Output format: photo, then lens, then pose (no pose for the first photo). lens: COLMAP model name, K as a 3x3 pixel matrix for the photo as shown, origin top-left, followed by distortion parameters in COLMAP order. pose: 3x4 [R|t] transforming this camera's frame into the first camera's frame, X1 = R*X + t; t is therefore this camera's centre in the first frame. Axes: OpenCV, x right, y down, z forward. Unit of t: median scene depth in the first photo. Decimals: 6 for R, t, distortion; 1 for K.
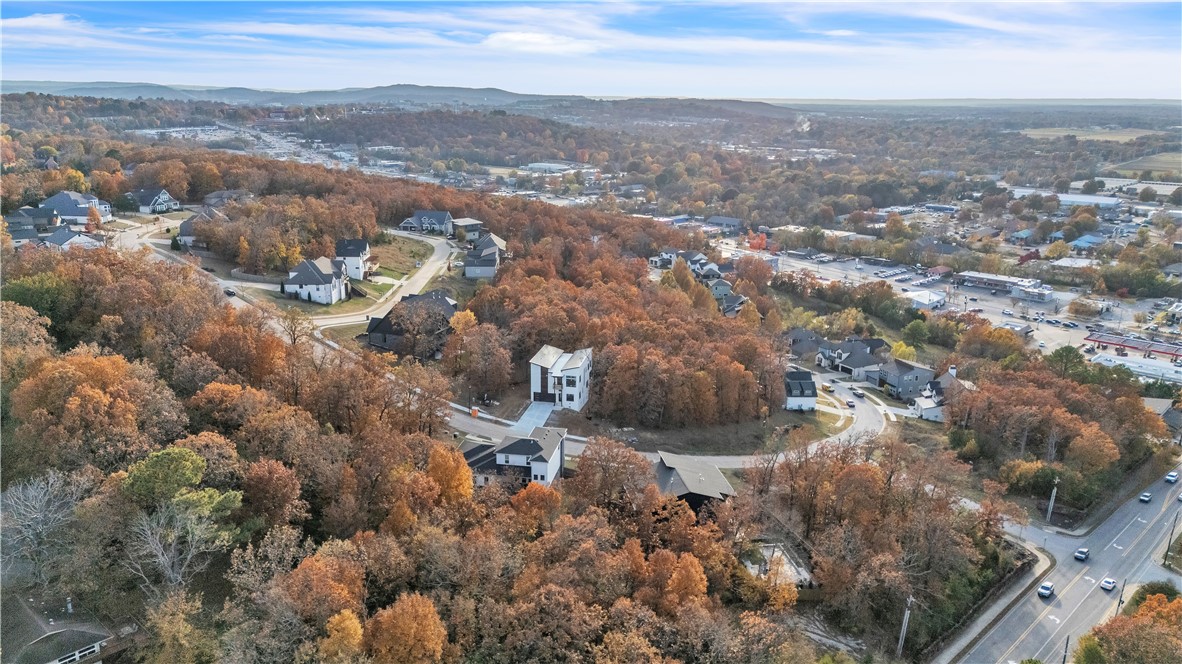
lens RADIAL K [[863.2, 0, 592.7], [0, 863.2, 334.7], [0, 0, 1]] dist [0.071880, -0.073209]
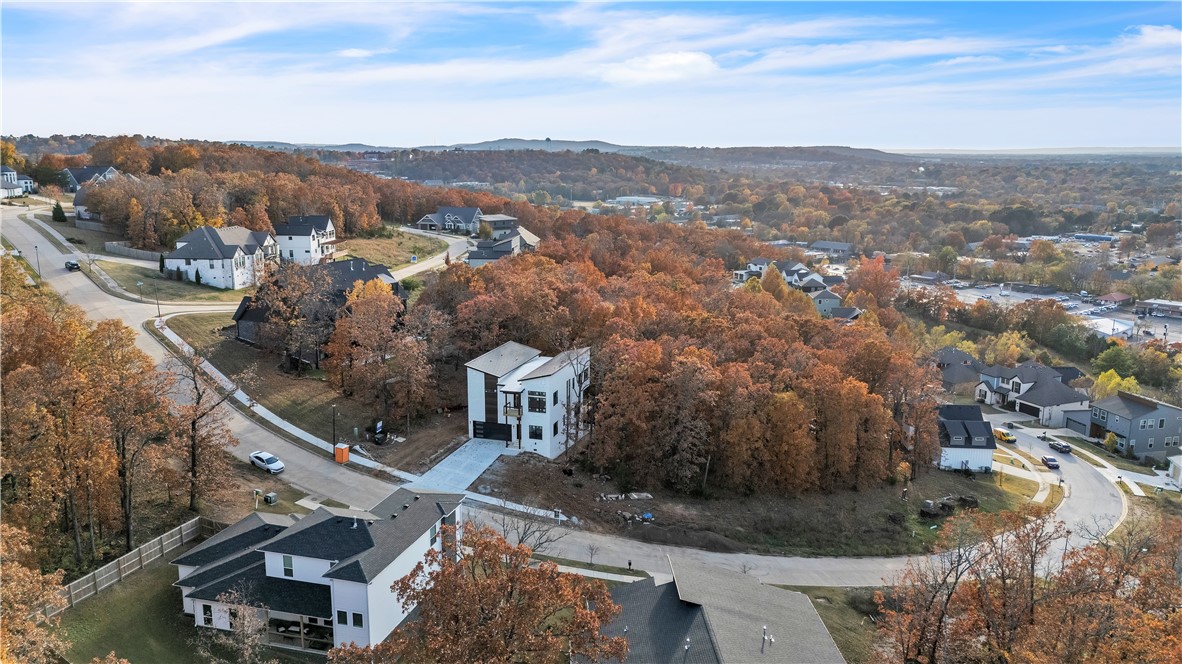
lens RADIAL K [[863.2, 0, 592.5], [0, 863.2, 342.4], [0, 0, 1]] dist [0.071880, -0.073209]
pose [[0.993051, 0.015412, -0.116671, 0.050652], [-0.021366, 0.998523, -0.049955, 0.030638], [0.115728, 0.052101, 0.991914, 0.332063]]
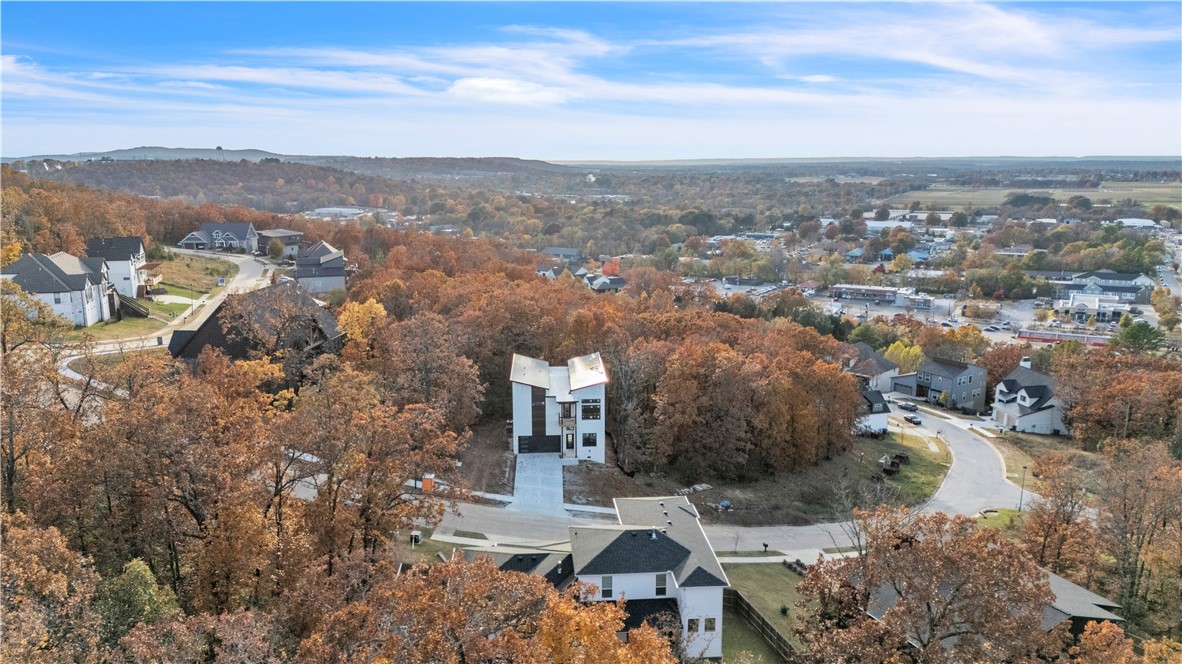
lens RADIAL K [[863.2, 0, 590.5], [0, 863.2, 328.1], [0, 0, 1]] dist [0.071880, -0.073209]
pose [[0.967994, -0.061242, 0.243388, -0.109637], [0.079588, 0.994623, -0.066265, 0.027844], [-0.238022, 0.083514, 0.967663, 0.332672]]
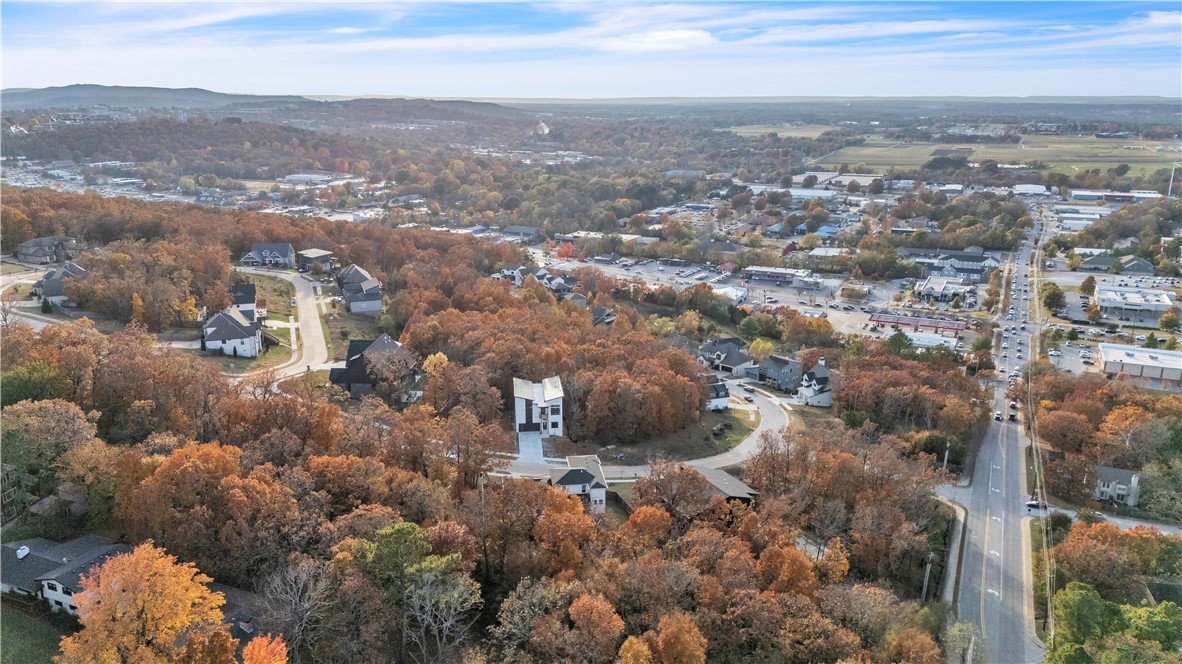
lens RADIAL K [[863.2, 0, 591.7], [0, 863.2, 334.6], [0, 0, 1]] dist [0.071880, -0.073209]
pose [[0.952951, -0.089704, 0.289548, -0.204095], [0.089259, 0.995899, 0.014772, -0.037082], [-0.289685, 0.011768, 0.957050, -0.039537]]
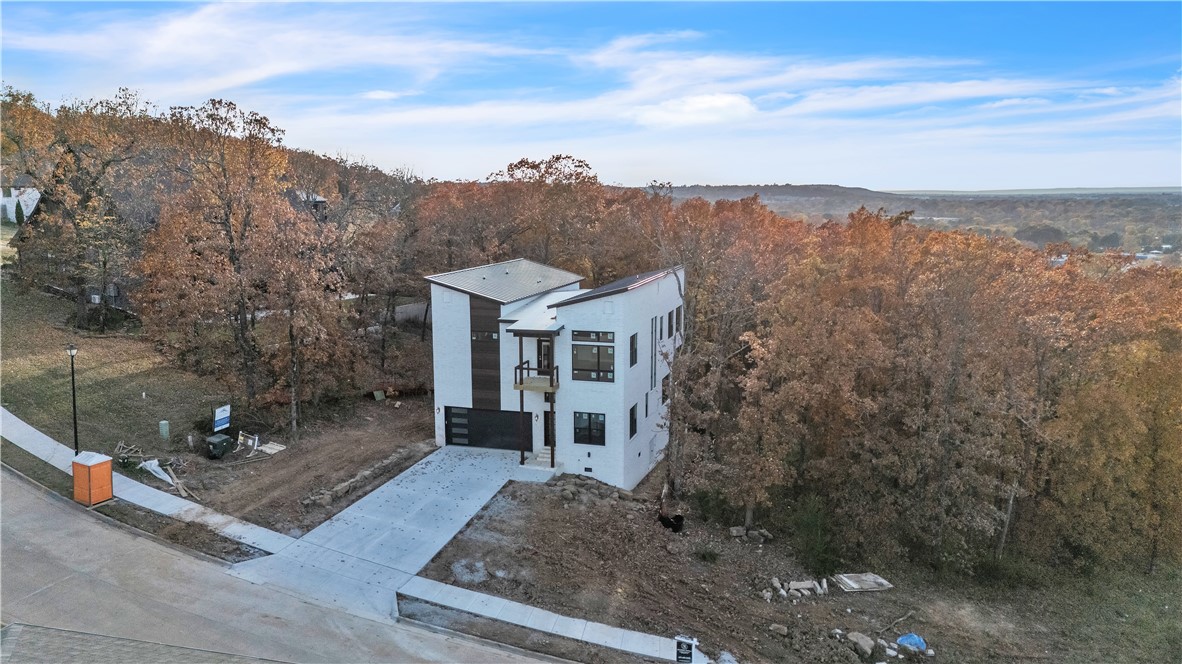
lens RADIAL K [[863.2, 0, 589.5], [0, 863.2, 342.6], [0, 0, 1]] dist [0.071880, -0.073209]
pose [[0.994265, 0.002883, -0.106902, -0.001136], [-0.013405, 0.995112, -0.097842, 0.051729], [0.106097, 0.098714, 0.989444, 0.547926]]
